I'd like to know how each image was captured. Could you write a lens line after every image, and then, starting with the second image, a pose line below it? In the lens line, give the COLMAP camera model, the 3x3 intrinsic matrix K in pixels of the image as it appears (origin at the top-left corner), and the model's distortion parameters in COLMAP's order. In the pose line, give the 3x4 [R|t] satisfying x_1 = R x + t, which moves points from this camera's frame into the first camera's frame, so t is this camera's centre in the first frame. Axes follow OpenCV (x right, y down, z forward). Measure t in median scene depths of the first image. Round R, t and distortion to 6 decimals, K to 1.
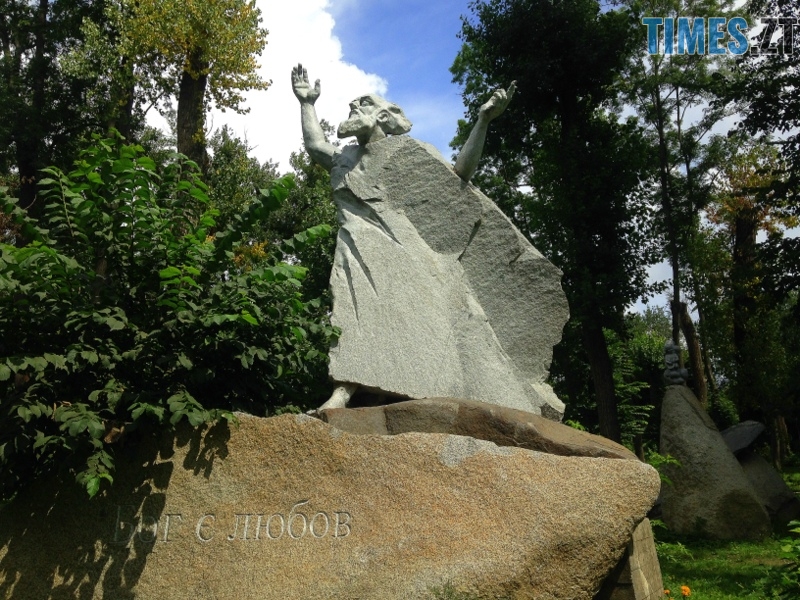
lens RADIAL K [[775.7, 0, 398.2], [0, 775.7, 367.1], [0, 0, 1]] dist [0.319660, -0.565468]
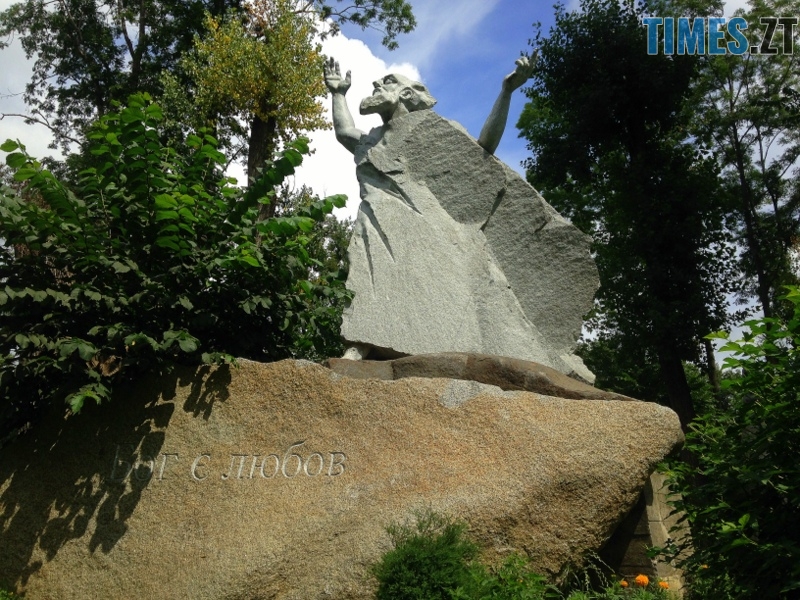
lens RADIAL K [[775.7, 0, 398.2], [0, 775.7, 367.1], [0, 0, 1]] dist [0.319660, -0.565468]
pose [[0.992788, -0.009711, -0.119493, 0.100580], [-0.001786, 0.995406, -0.095731, 0.144203], [0.119874, 0.095254, 0.988209, 0.037146]]
